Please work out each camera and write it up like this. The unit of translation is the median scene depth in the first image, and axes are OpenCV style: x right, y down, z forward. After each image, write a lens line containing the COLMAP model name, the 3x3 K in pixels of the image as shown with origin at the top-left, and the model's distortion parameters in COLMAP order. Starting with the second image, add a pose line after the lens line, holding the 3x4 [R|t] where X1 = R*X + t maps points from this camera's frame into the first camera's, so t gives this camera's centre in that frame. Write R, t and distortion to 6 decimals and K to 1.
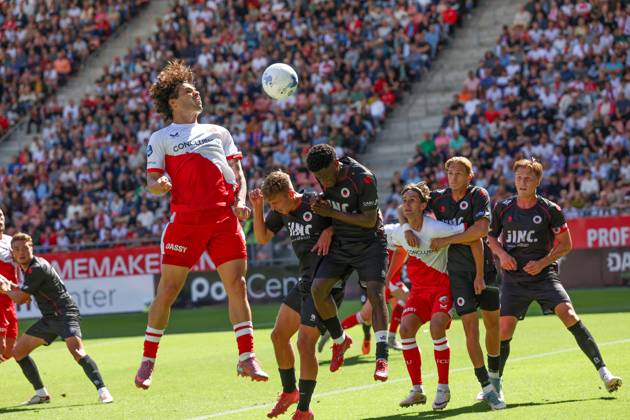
lens RADIAL K [[2705.4, 0, 315.0], [0, 2705.4, 210.0], [0, 0, 1]] dist [0.075931, -3.832917]
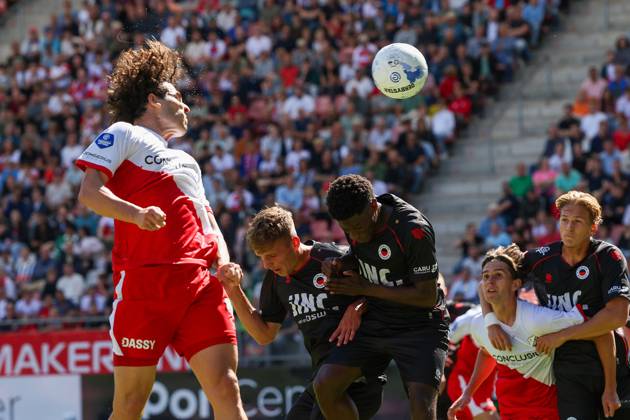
lens RADIAL K [[2705.4, 0, 315.0], [0, 2705.4, 210.0], [0, 0, 1]] dist [0.075931, -3.832917]
pose [[0.999490, 0.029959, 0.011070, -0.013234], [-0.029924, 0.999547, -0.003241, -0.014185], [-0.011163, 0.002909, 0.999933, 0.368979]]
